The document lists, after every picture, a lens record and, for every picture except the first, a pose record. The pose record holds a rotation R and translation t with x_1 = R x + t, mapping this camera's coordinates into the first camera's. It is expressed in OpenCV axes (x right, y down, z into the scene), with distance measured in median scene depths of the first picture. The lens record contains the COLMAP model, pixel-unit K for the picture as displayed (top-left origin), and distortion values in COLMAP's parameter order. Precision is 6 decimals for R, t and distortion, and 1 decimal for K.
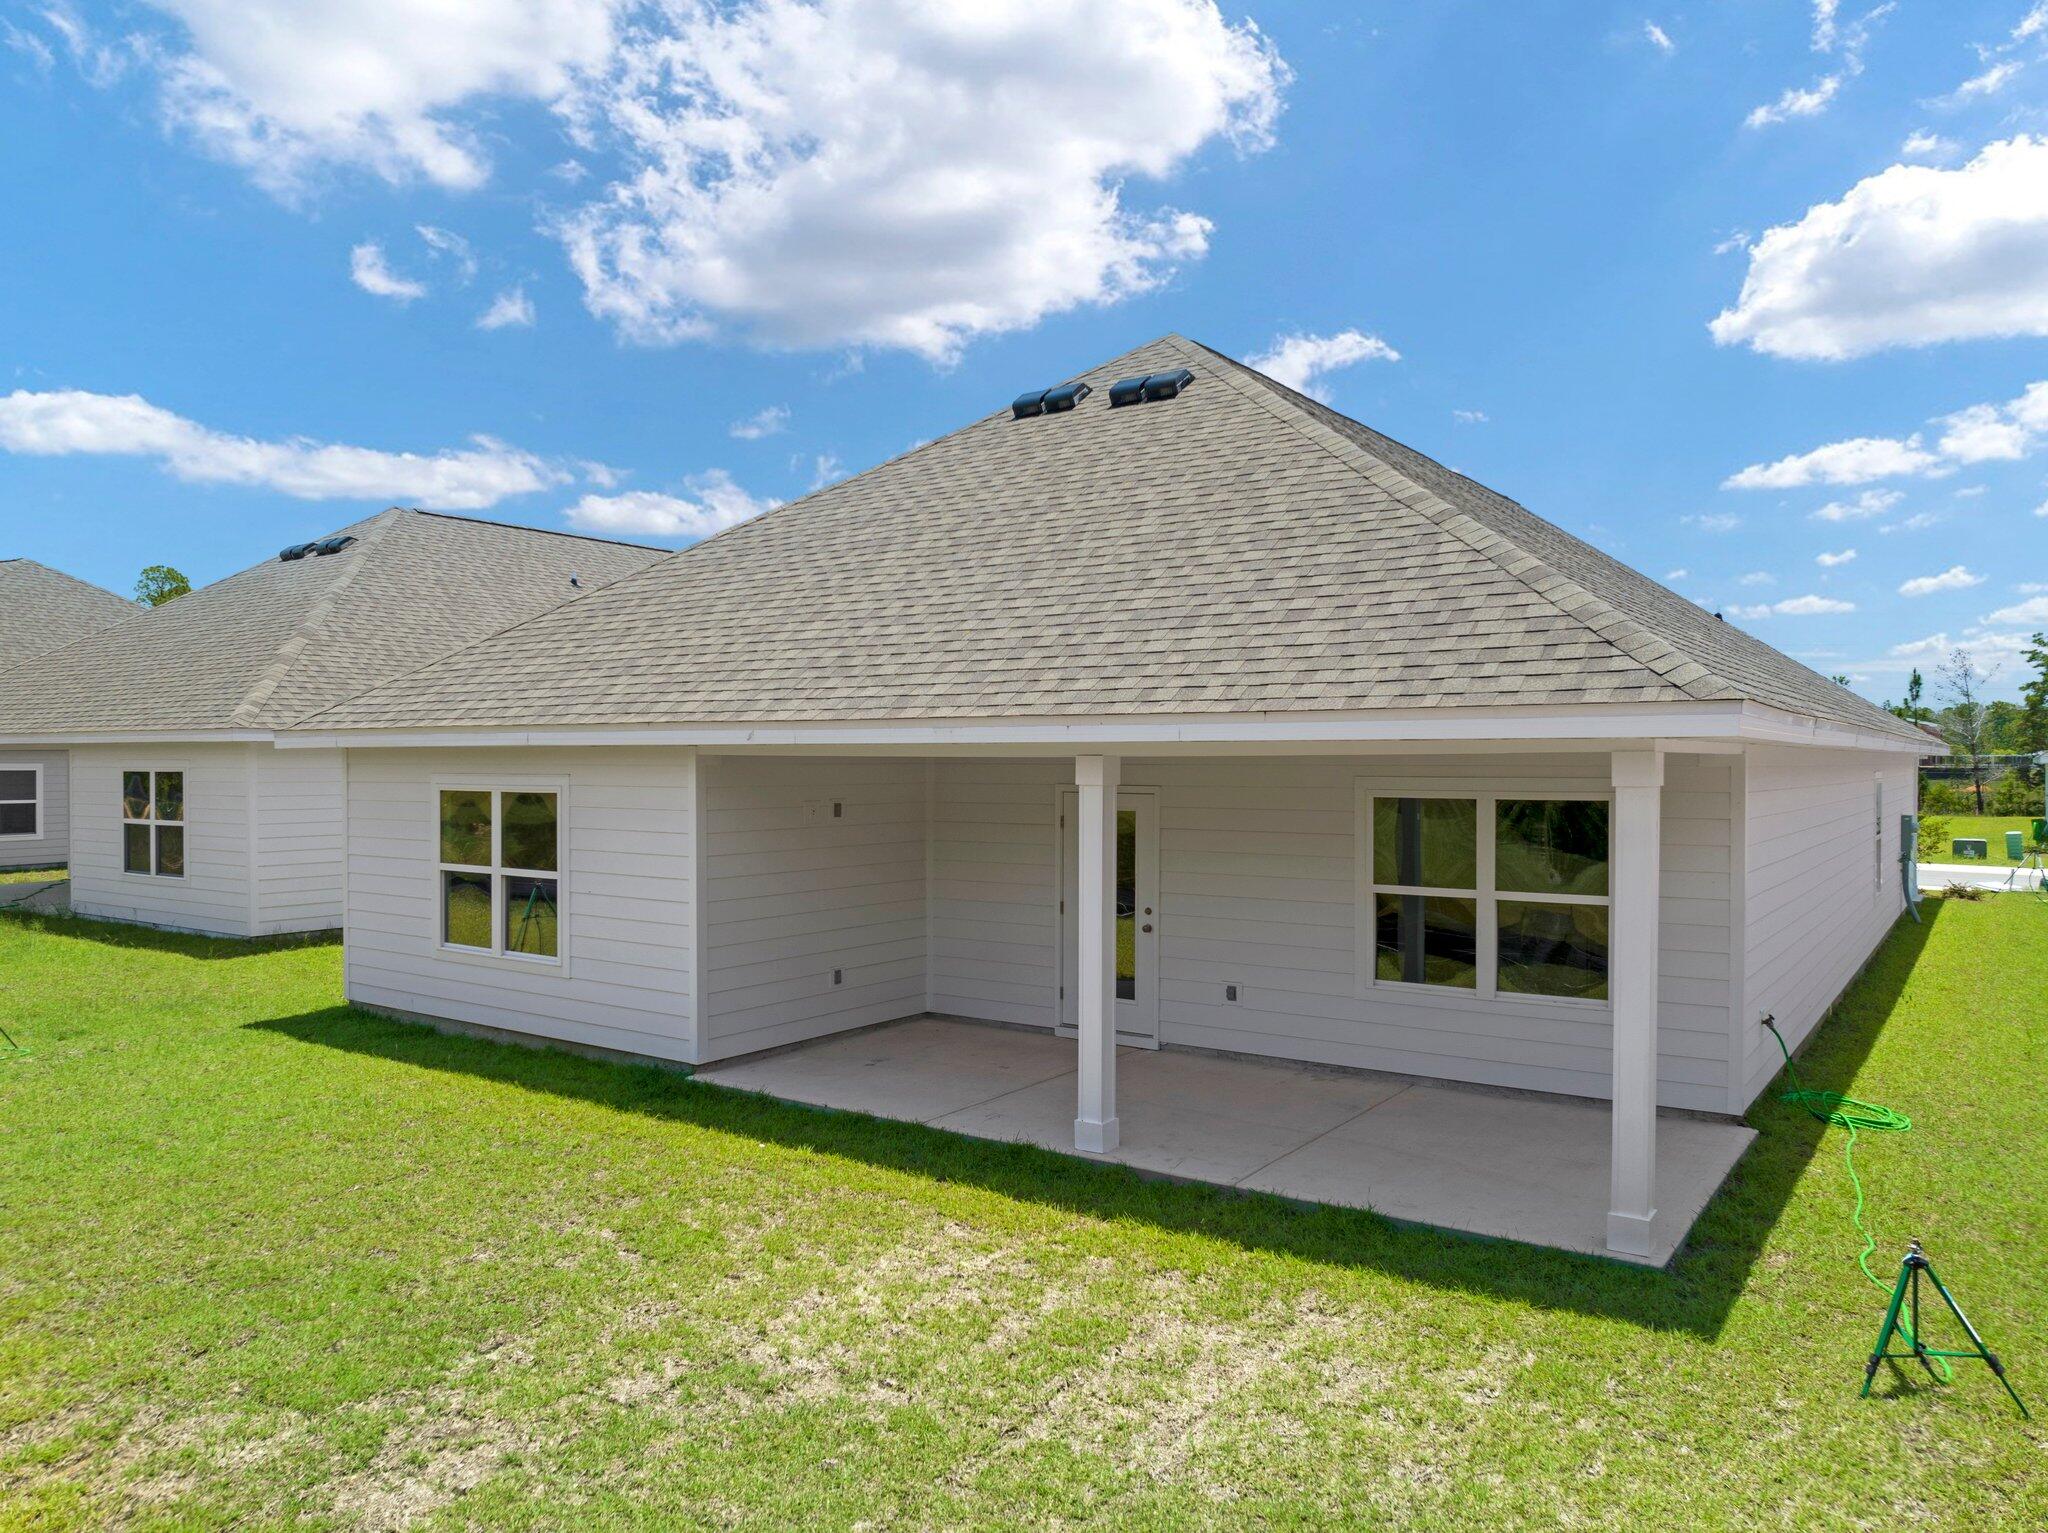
lens RADIAL K [[1443.2, 0, 1006.3], [0, 1443.2, 766.6], [0, 0, 1]] dist [-0.034831, 0.006652]
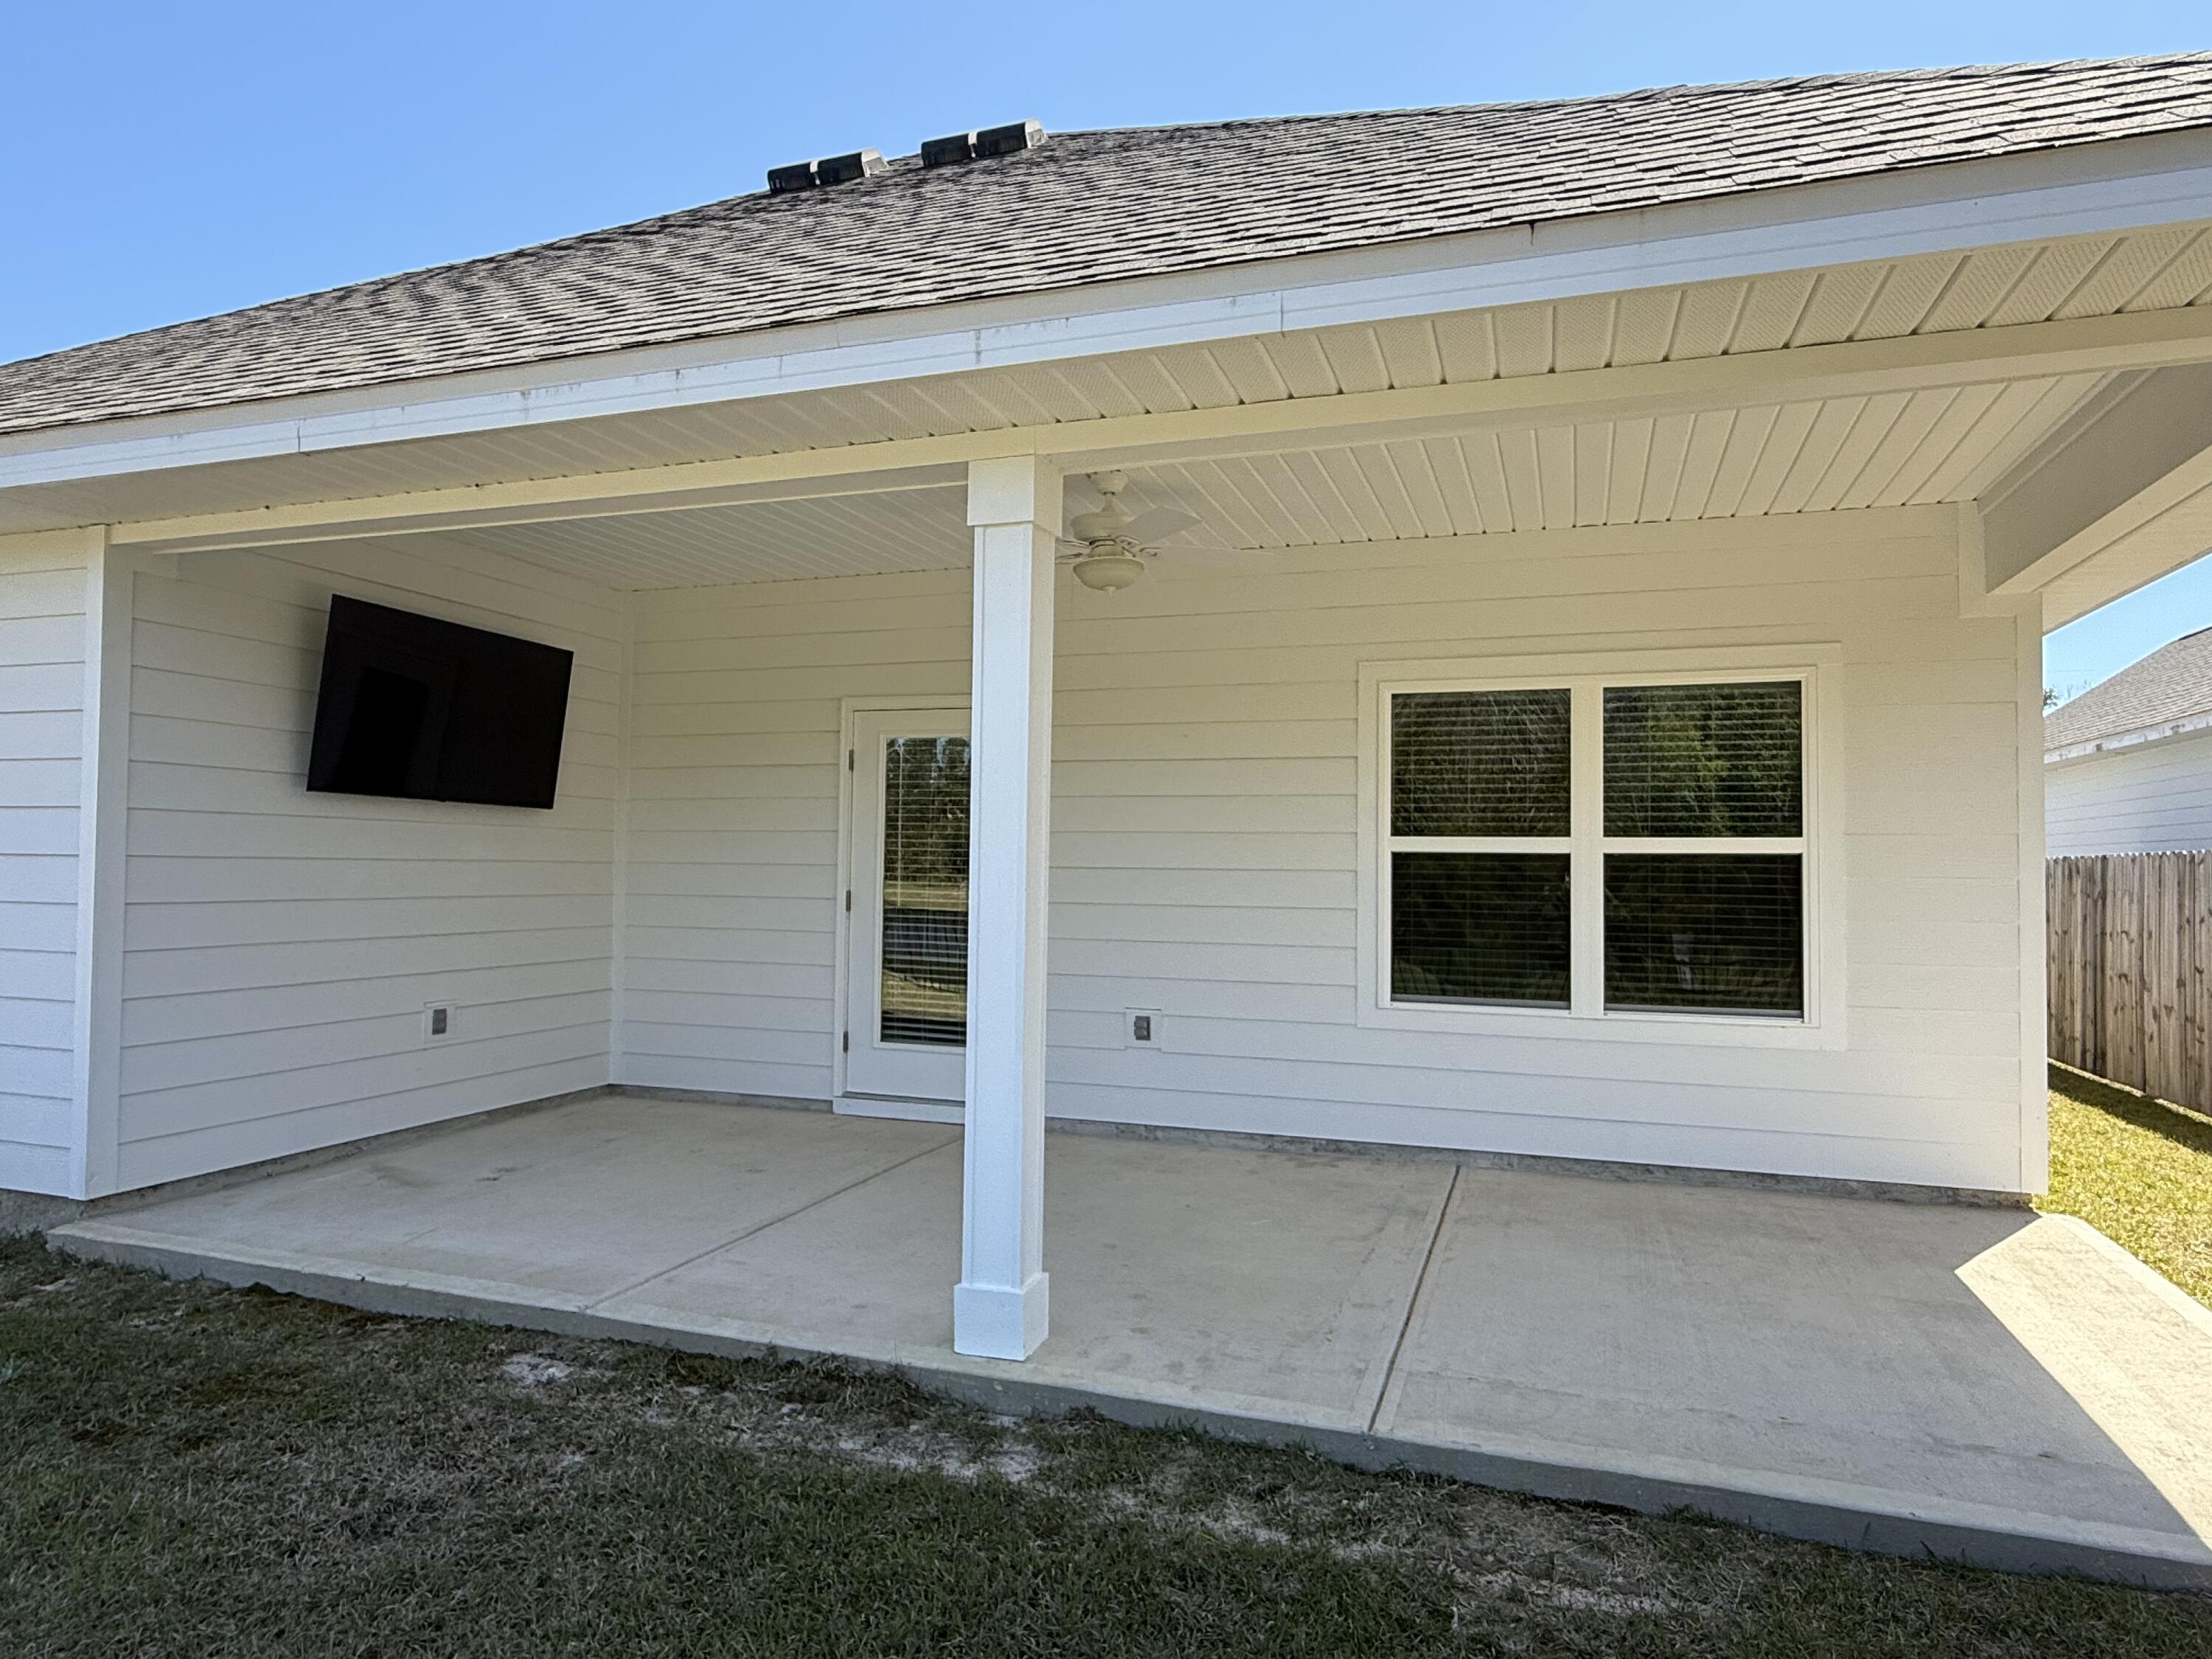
lens RADIAL K [[1333.0, 0, 1095.6], [0, 1333.0, 824.5], [0, 0, 1]] dist [-0.005453, 0.008228]
pose [[0.959777, 0.021195, 0.279961, -0.021879], [-0.010133, 0.999112, -0.040898, 0.097706], [-0.280579, 0.036417, 0.959140, 0.479552]]
